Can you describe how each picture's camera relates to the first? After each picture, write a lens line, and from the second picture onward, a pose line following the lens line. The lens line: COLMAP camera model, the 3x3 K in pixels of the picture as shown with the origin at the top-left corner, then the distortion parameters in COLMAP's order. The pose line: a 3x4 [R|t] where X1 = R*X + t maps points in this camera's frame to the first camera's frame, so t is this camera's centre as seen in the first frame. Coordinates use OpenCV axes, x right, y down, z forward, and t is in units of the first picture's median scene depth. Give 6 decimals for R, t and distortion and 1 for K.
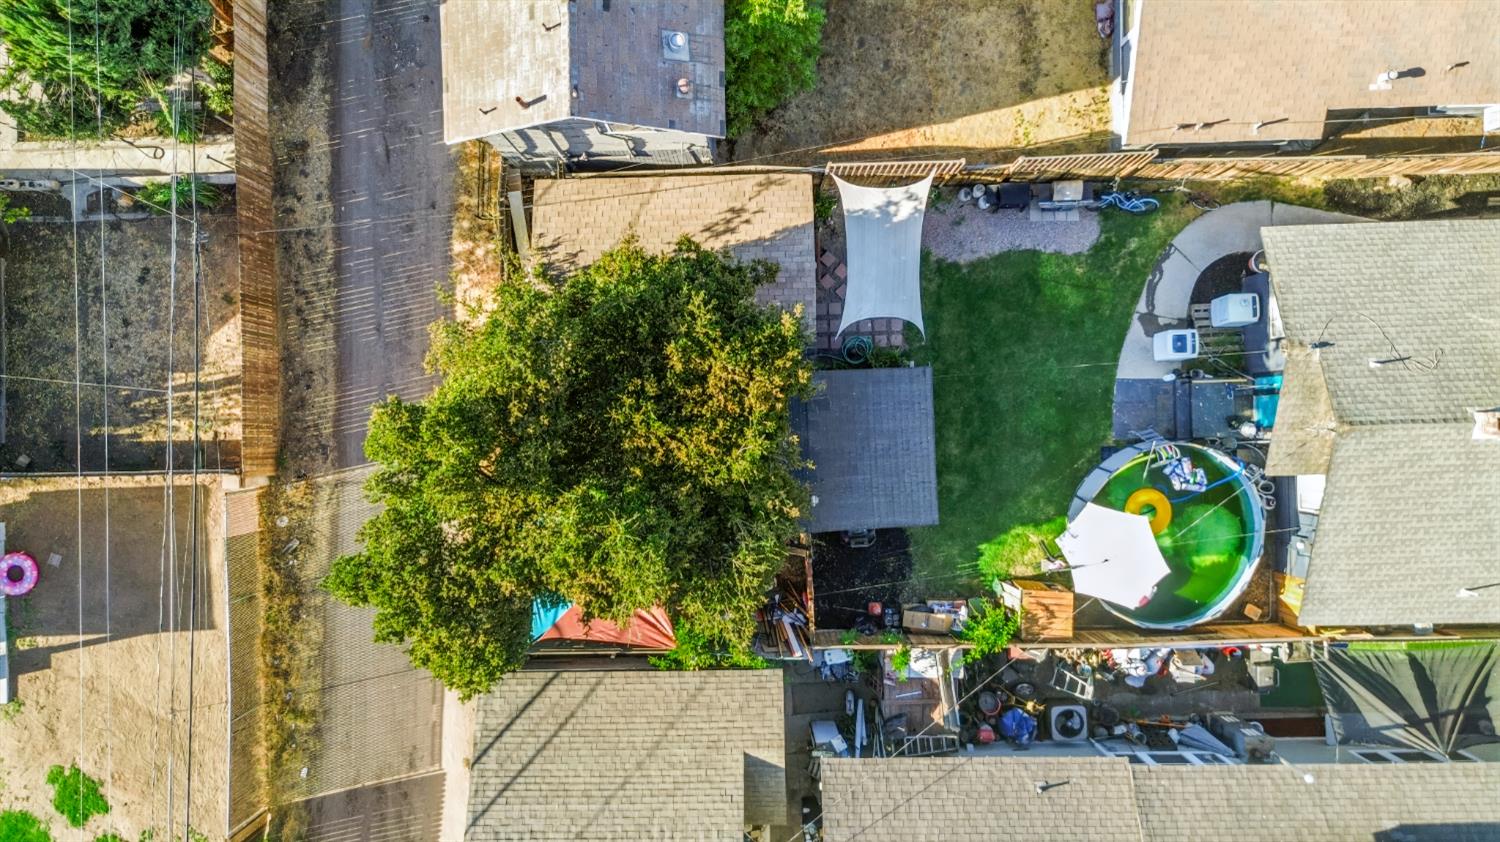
lens RADIAL K [[1090.6, 0, 674.6], [0, 1090.6, 425.8], [0, 0, 1]] dist [0.004607, -0.023583]
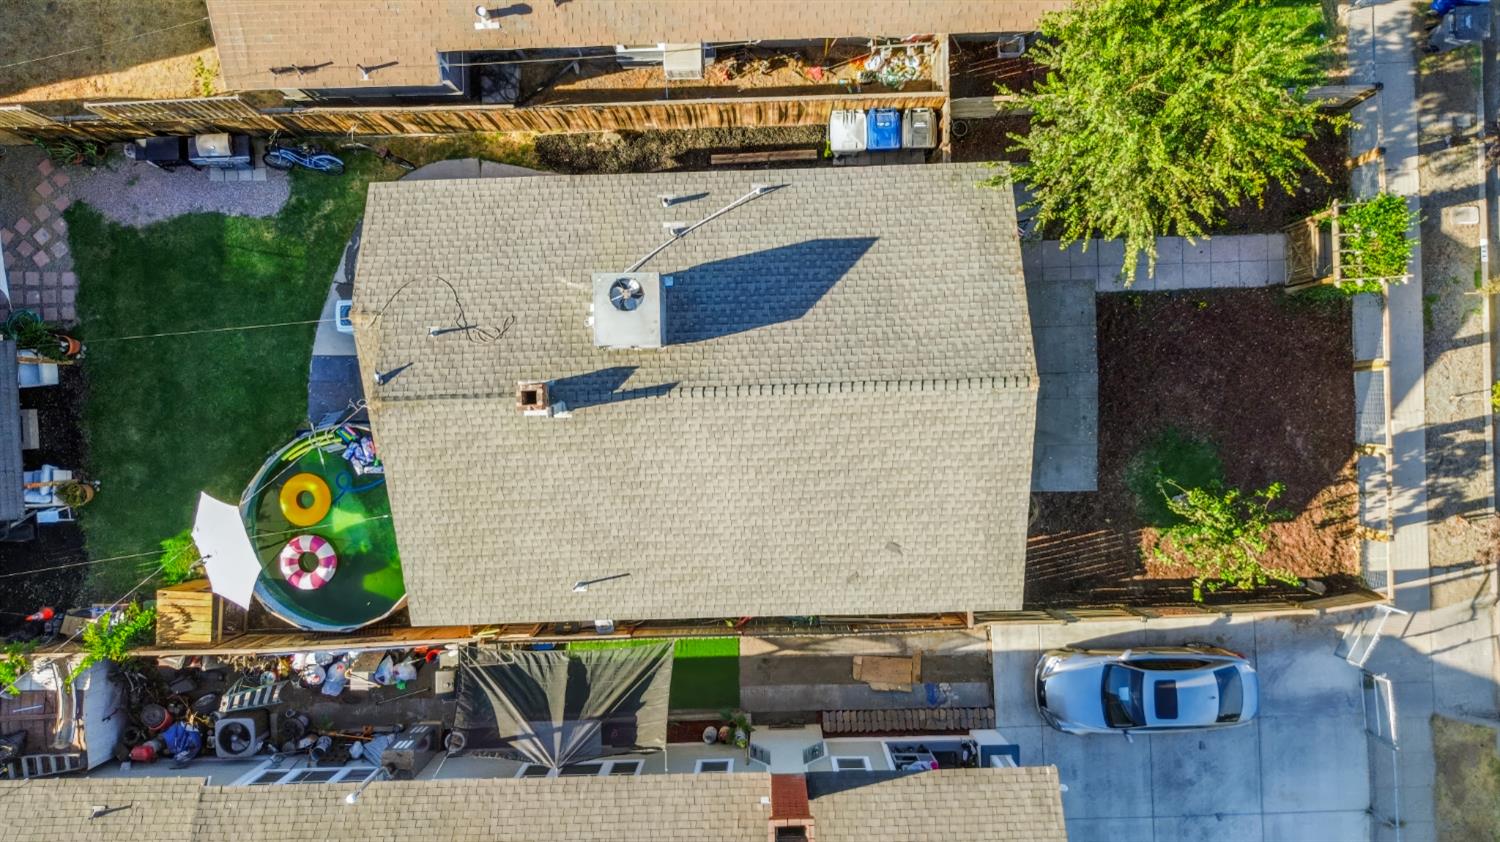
lens RADIAL K [[1090.6, 0, 750.3], [0, 1090.6, 425.0], [0, 0, 1]] dist [0.004607, -0.023583]
pose [[0.998574, -0.008138, 0.052770, 0.757490], [0.008115, 0.999967, 0.000650, 0.017960], [-0.052773, -0.000220, 0.998606, 0.080987]]
